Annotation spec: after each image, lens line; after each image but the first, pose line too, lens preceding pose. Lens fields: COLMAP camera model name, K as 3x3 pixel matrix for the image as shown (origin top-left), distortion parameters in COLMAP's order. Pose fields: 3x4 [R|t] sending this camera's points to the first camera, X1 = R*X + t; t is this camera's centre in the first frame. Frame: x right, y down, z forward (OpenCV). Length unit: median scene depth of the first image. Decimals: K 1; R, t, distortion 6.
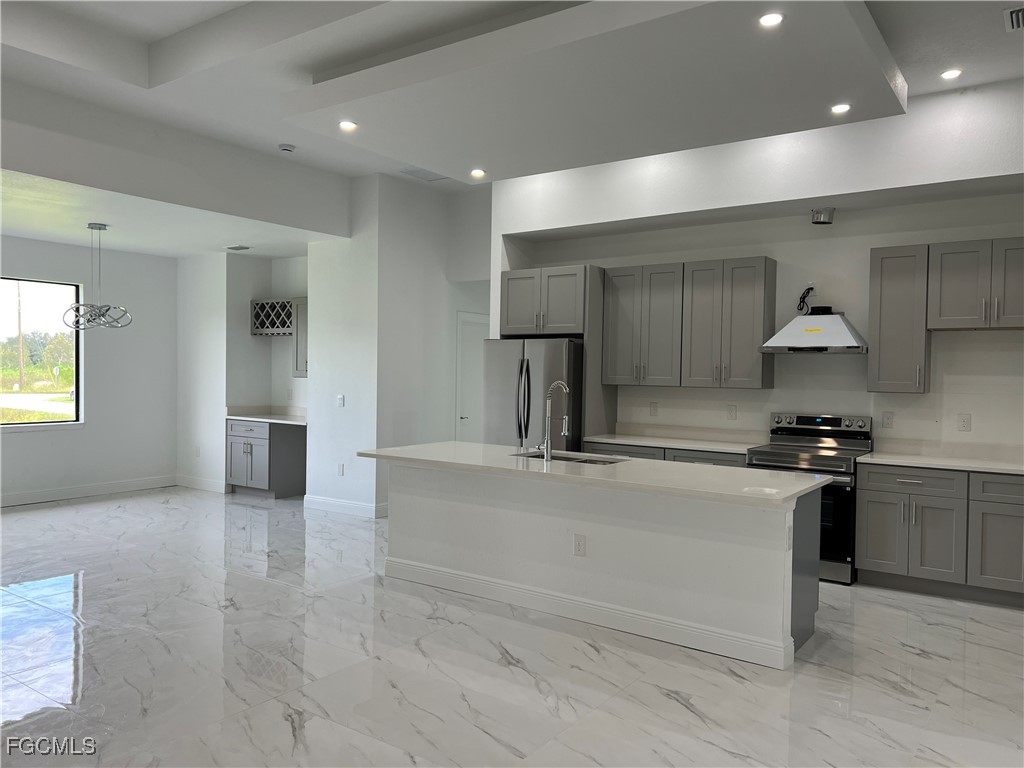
lens RADIAL K [[773.4, 0, 513.0], [0, 773.4, 386.9], [0, 0, 1]] dist [0.070530, -0.079444]
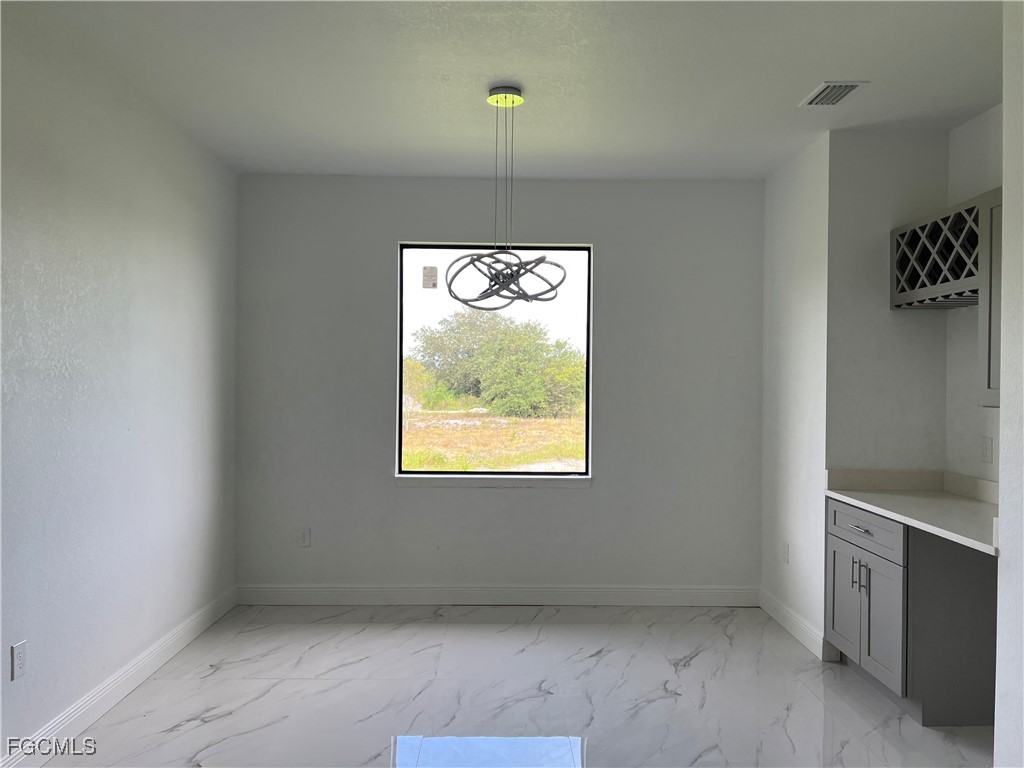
lens RADIAL K [[773.4, 0, 513.0], [0, 773.4, 386.9], [0, 0, 1]] dist [0.070530, -0.079444]
pose [[0.592628, -0.003488, -0.805469, -0.109672], [-0.019158, 0.999647, -0.018425, -0.010509], [0.805249, 0.026350, 0.592352, 0.583406]]
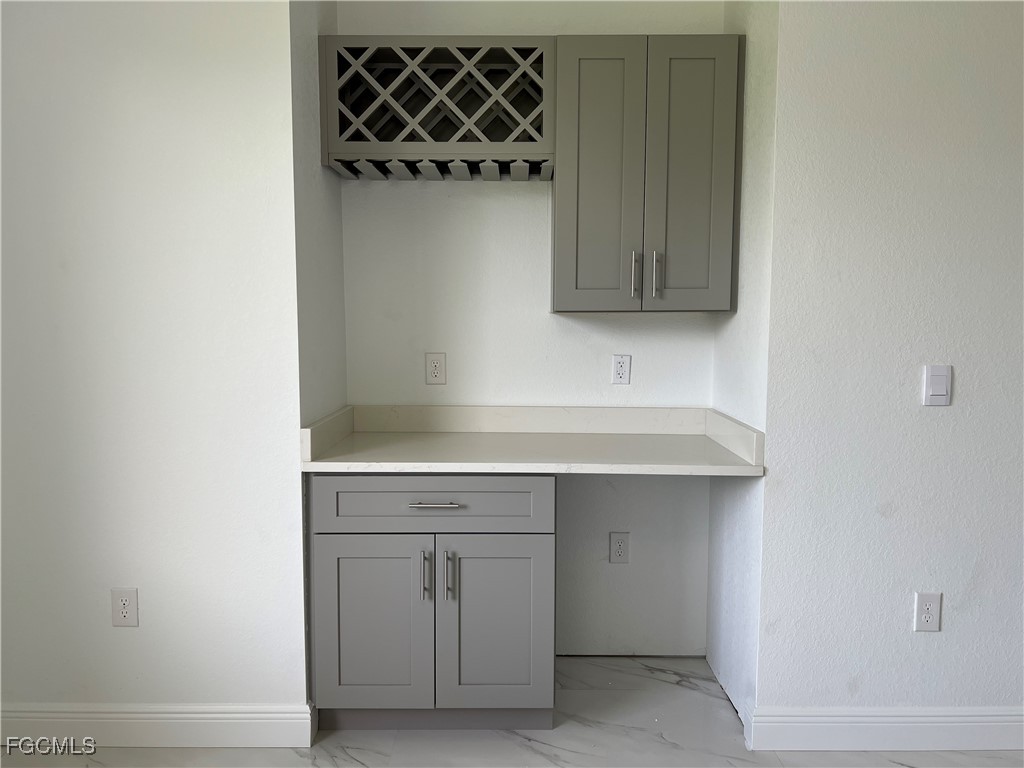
lens RADIAL K [[773.4, 0, 513.0], [0, 773.4, 386.9], [0, 0, 1]] dist [0.070530, -0.079444]
pose [[0.813866, -0.065574, 0.577340, -0.460821], [0.022347, 0.996409, 0.081668, -0.007969], [-0.580622, -0.053565, 0.812409, 0.747599]]
